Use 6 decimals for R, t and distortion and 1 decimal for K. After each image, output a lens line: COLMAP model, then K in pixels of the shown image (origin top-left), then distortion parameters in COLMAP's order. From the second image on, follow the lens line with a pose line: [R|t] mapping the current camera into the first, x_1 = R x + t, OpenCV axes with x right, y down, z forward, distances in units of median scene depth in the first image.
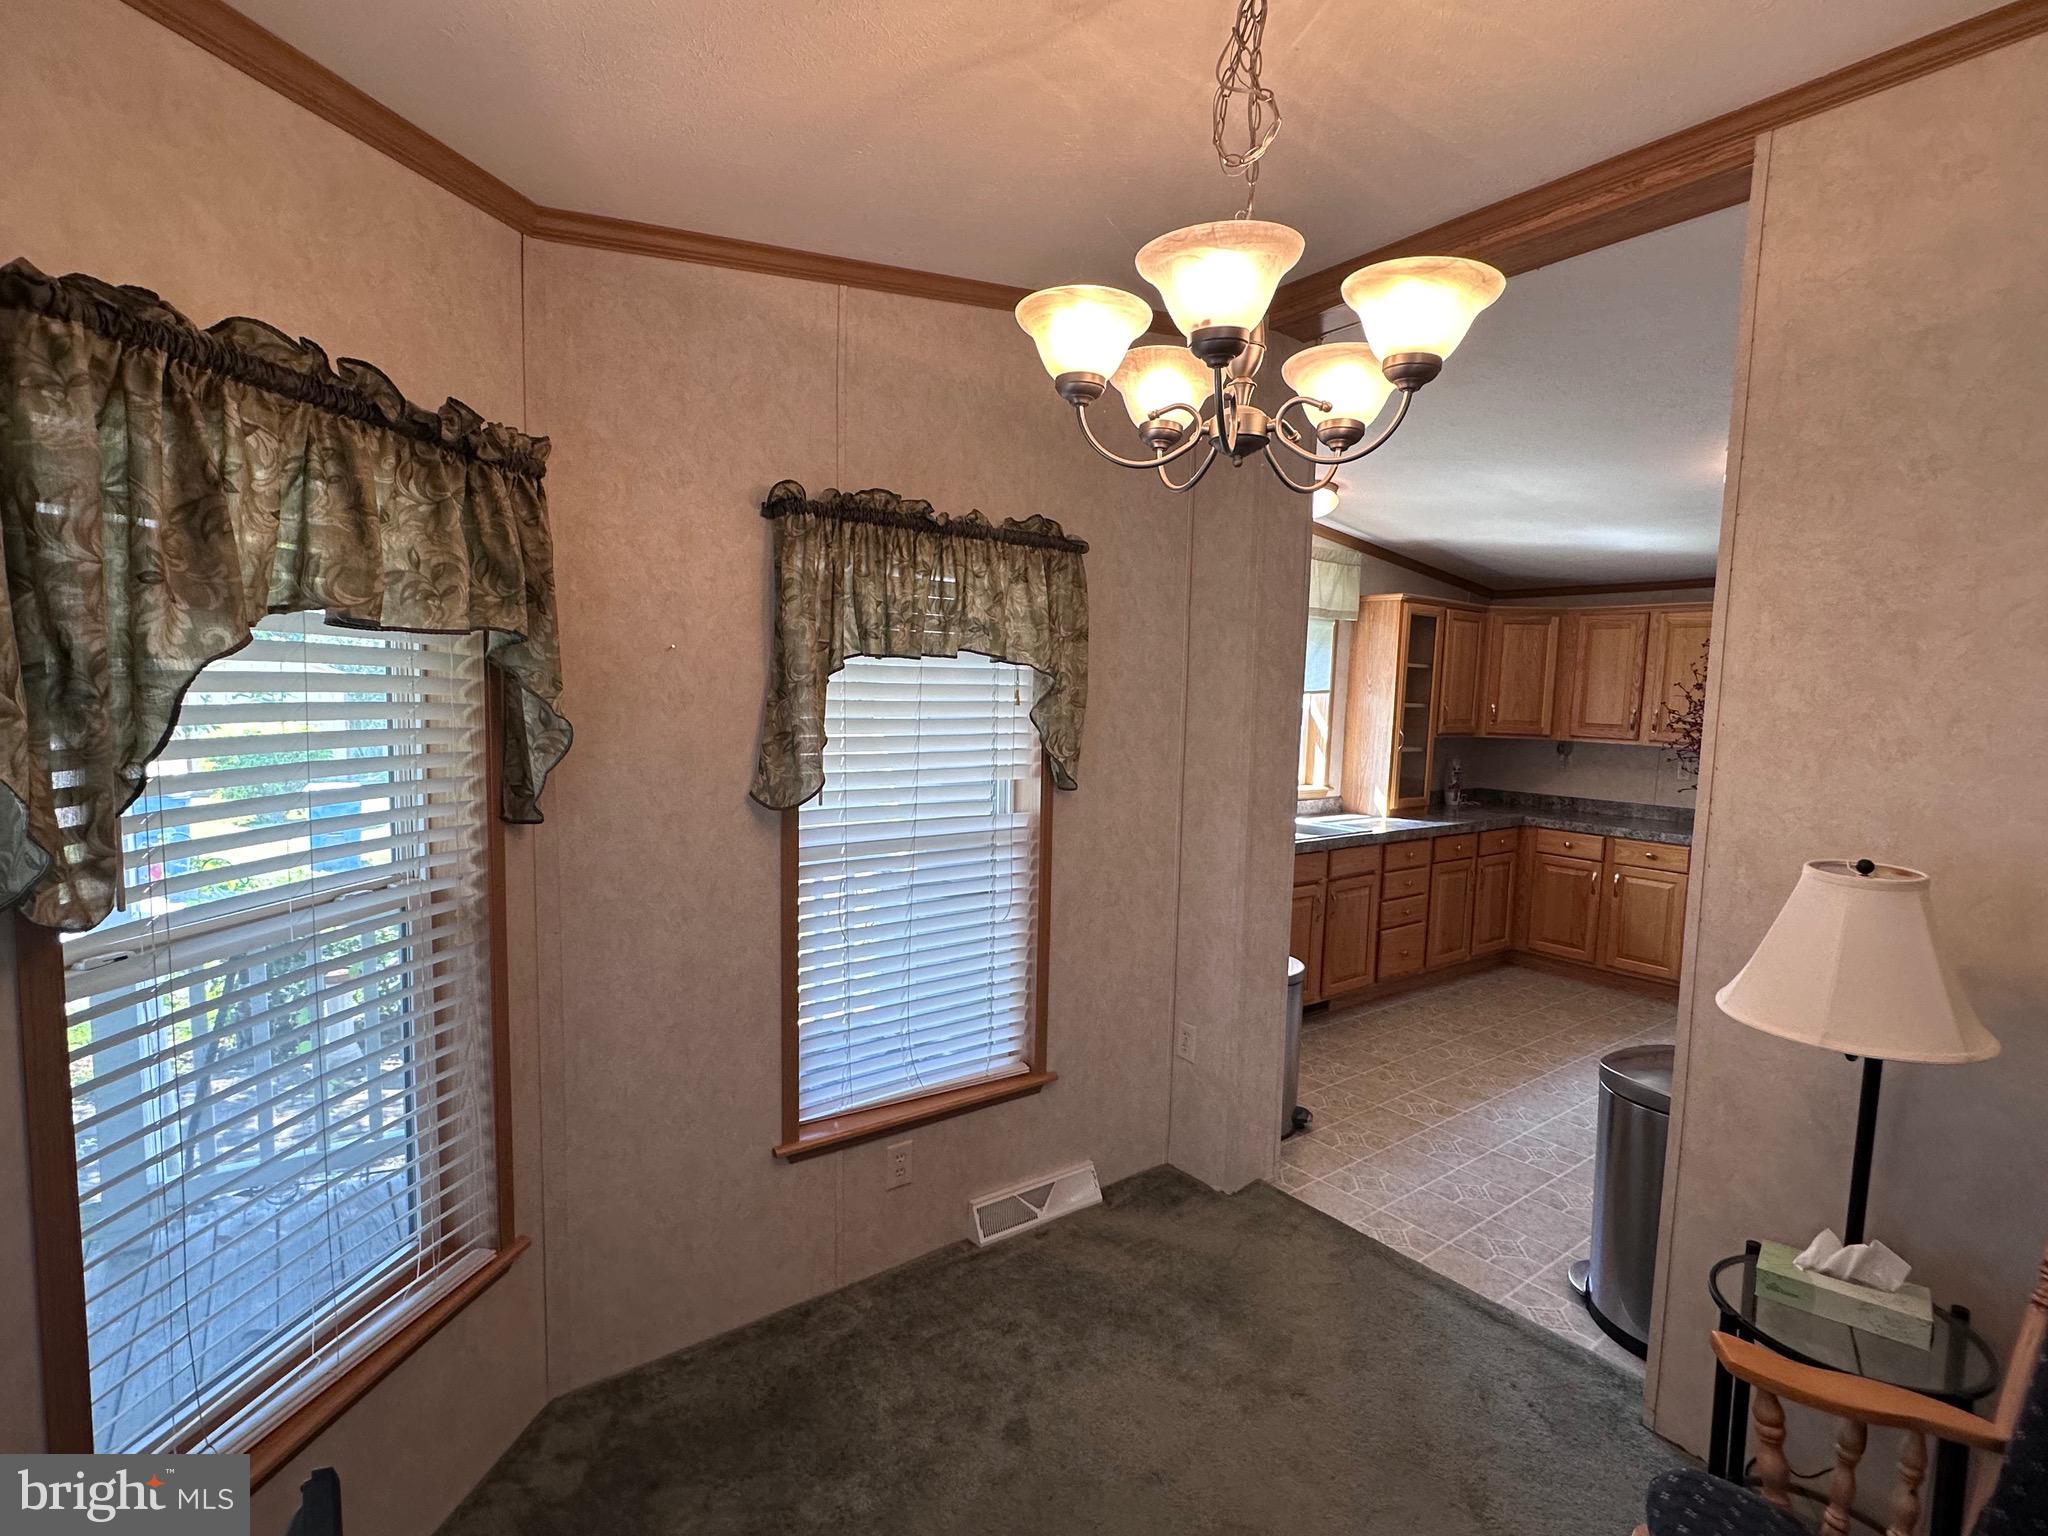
lens RADIAL K [[984.1, 0, 1025.0], [0, 984.1, 777.3], [0, 0, 1]] dist [-0.004333, -0.000036]
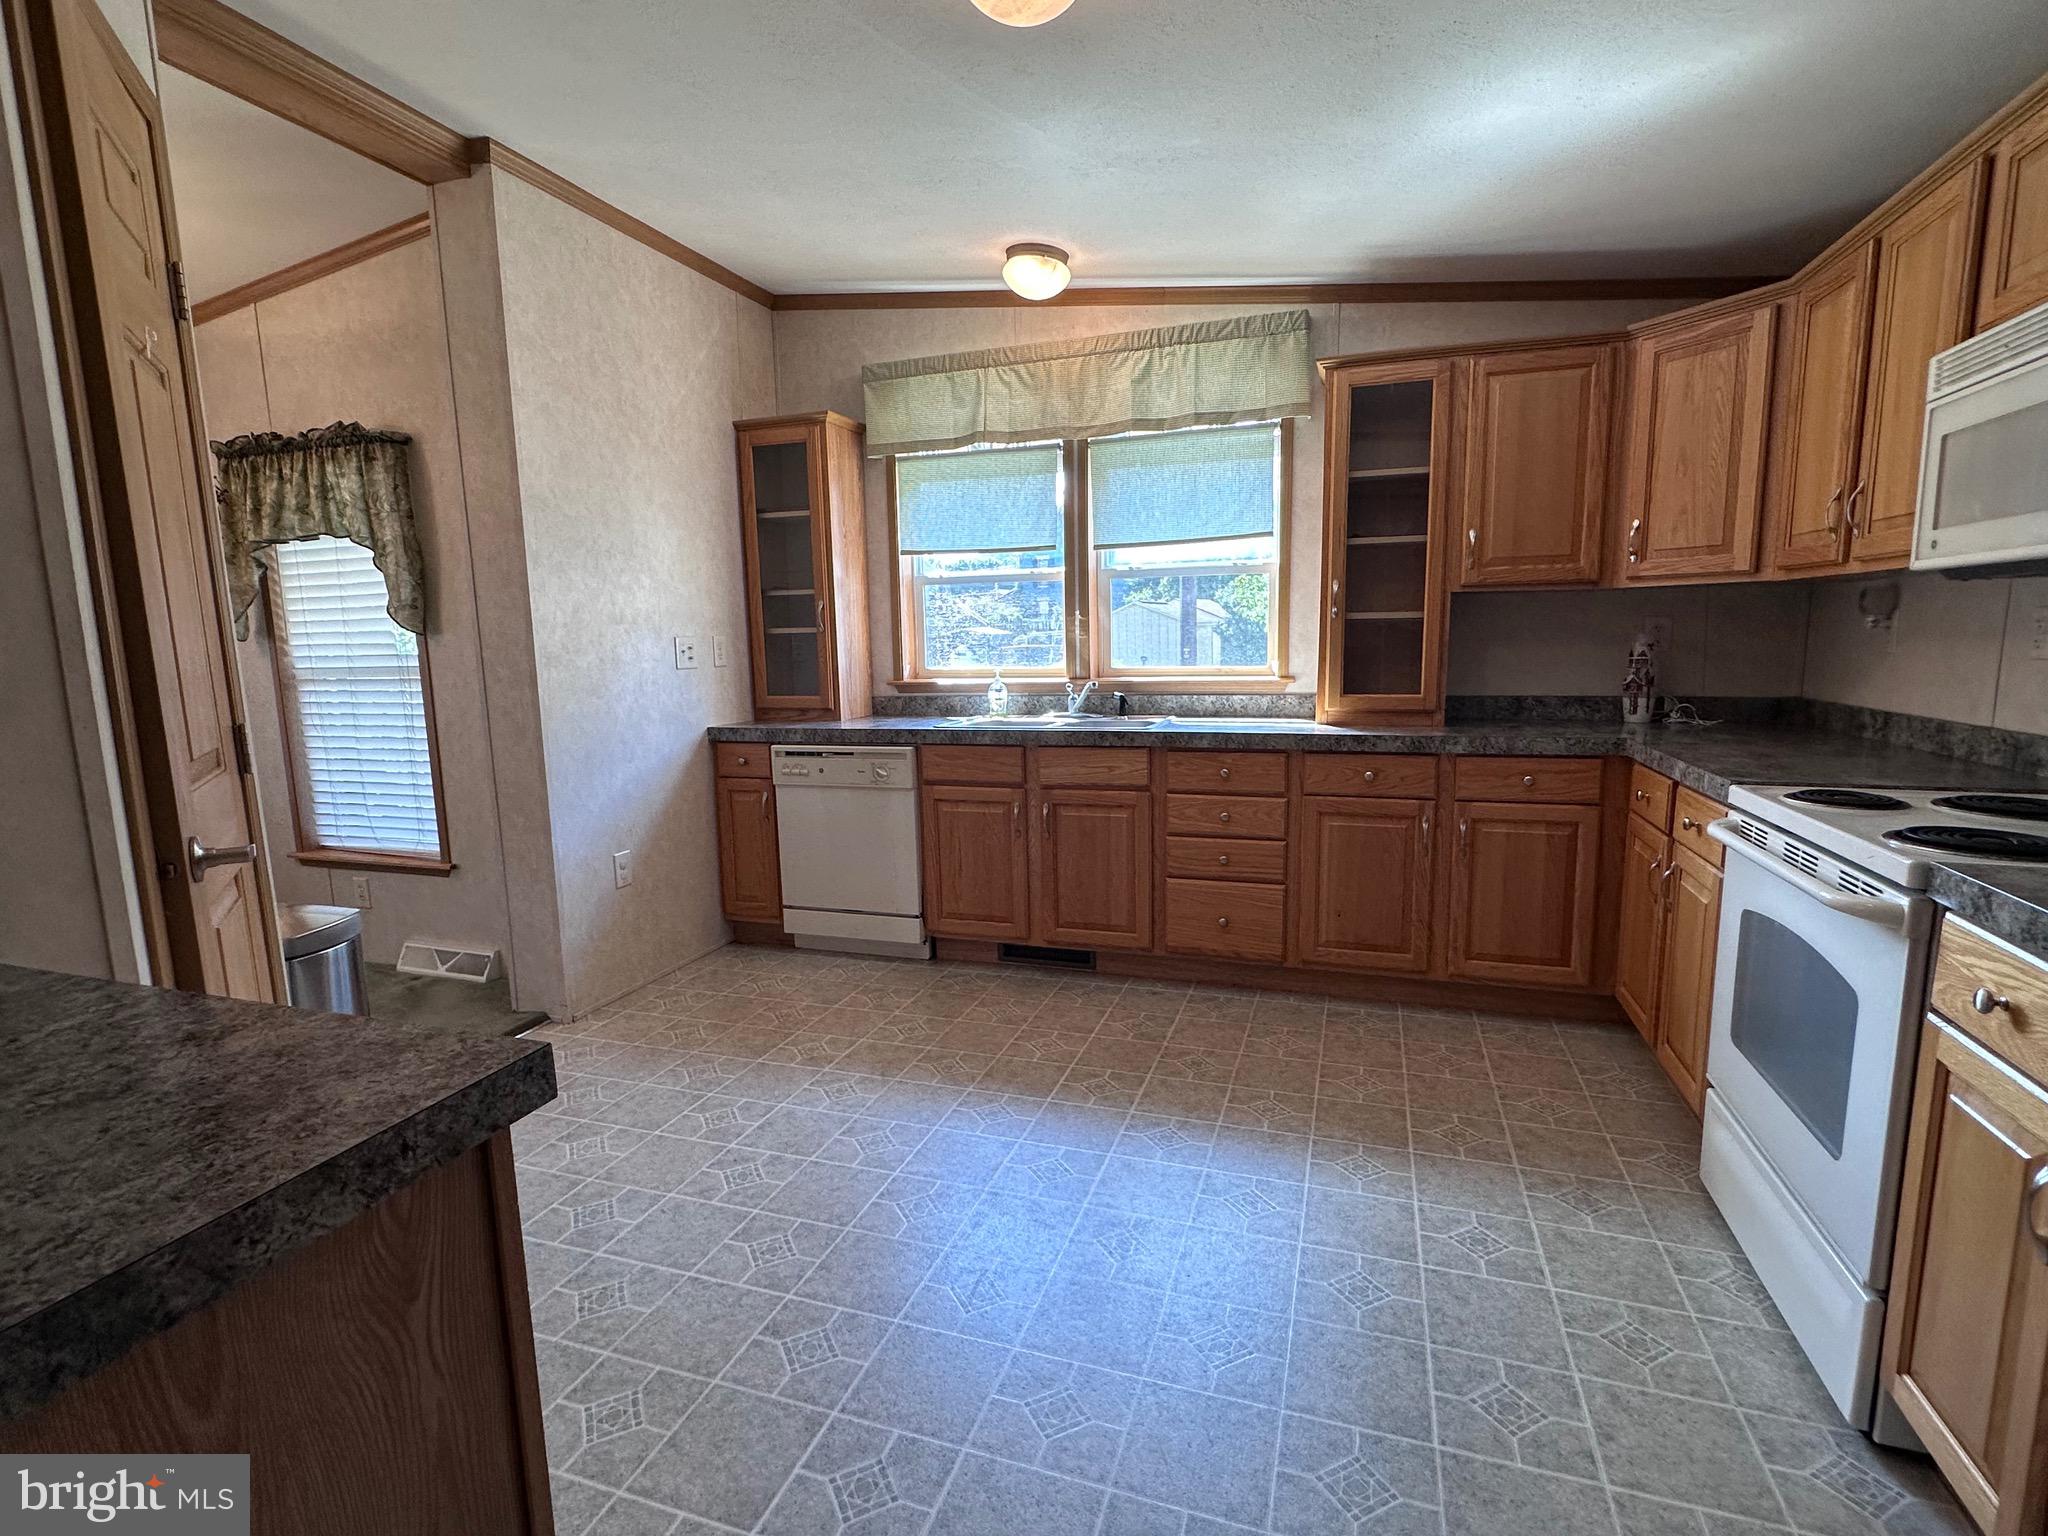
lens RADIAL K [[984.1, 0, 1020.8], [0, 984.1, 773.8], [0, 0, 1]] dist [-0.004333, -0.000036]
pose [[0.557712, 0.078778, -0.826288, 0.766627], [-0.041242, 0.996886, 0.067207, 0.037586], [0.829009, -0.003404, 0.559224, 0.472332]]
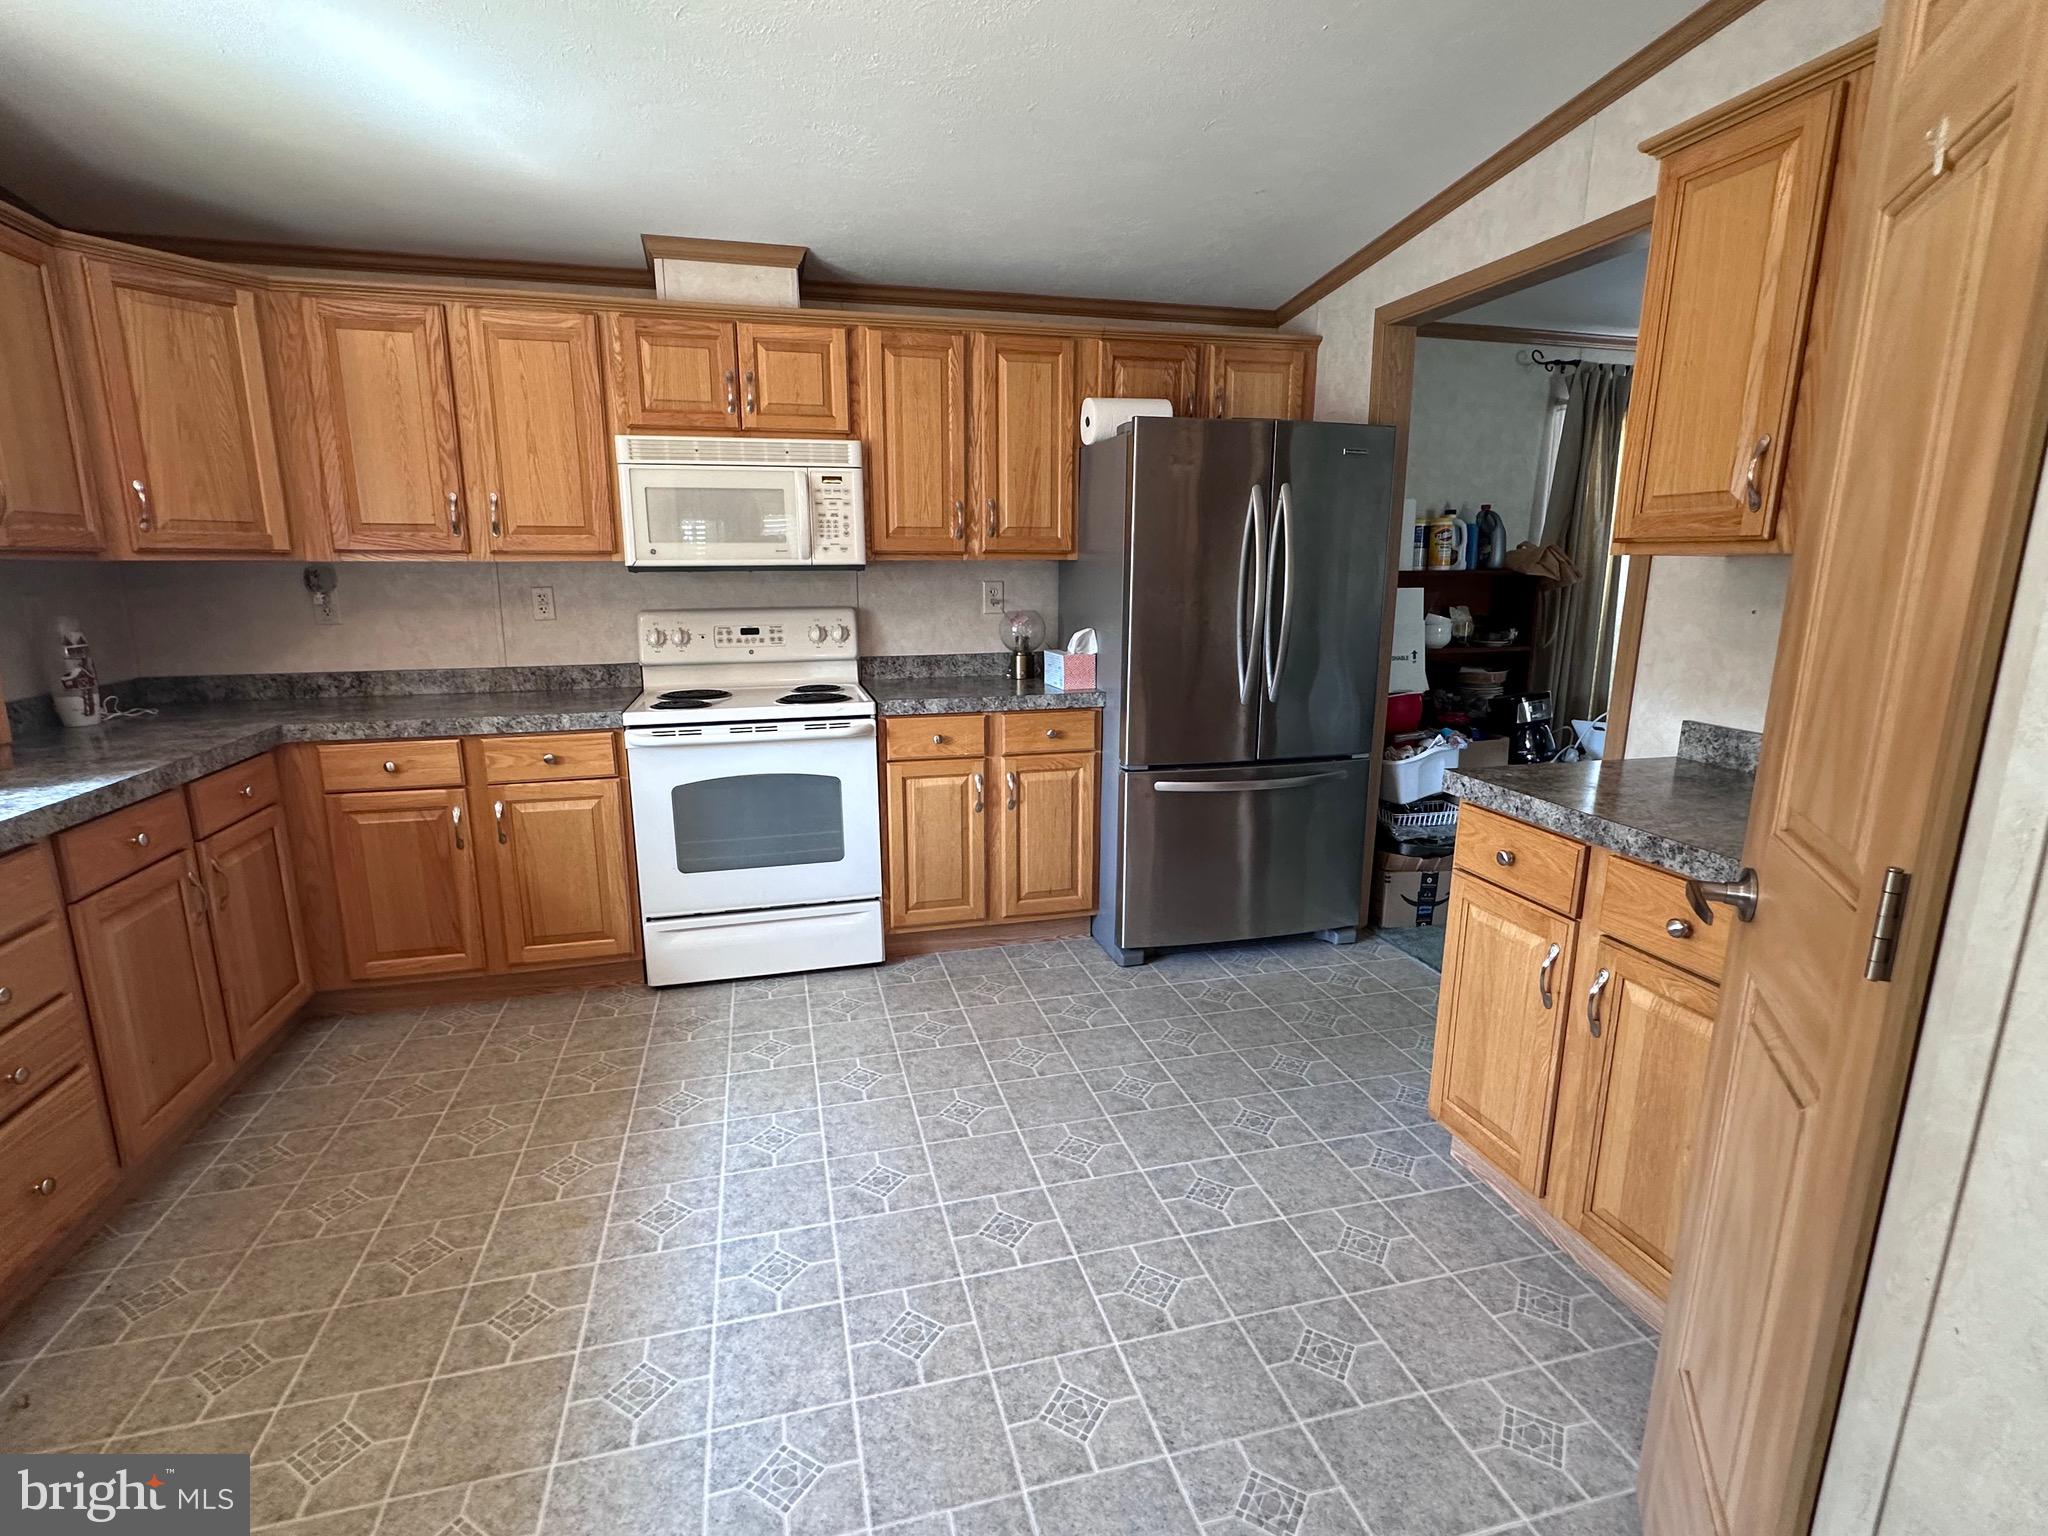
lens RADIAL K [[984.1, 0, 1019.4], [0, 984.1, 773.6], [0, 0, 1]] dist [-0.004333, -0.000036]
pose [[0.376308, -0.221845, 0.899543, 0.216319], [0.095719, 0.975023, 0.200418, 0.001776], [-0.921537, 0.010684, 0.388144, 0.499605]]
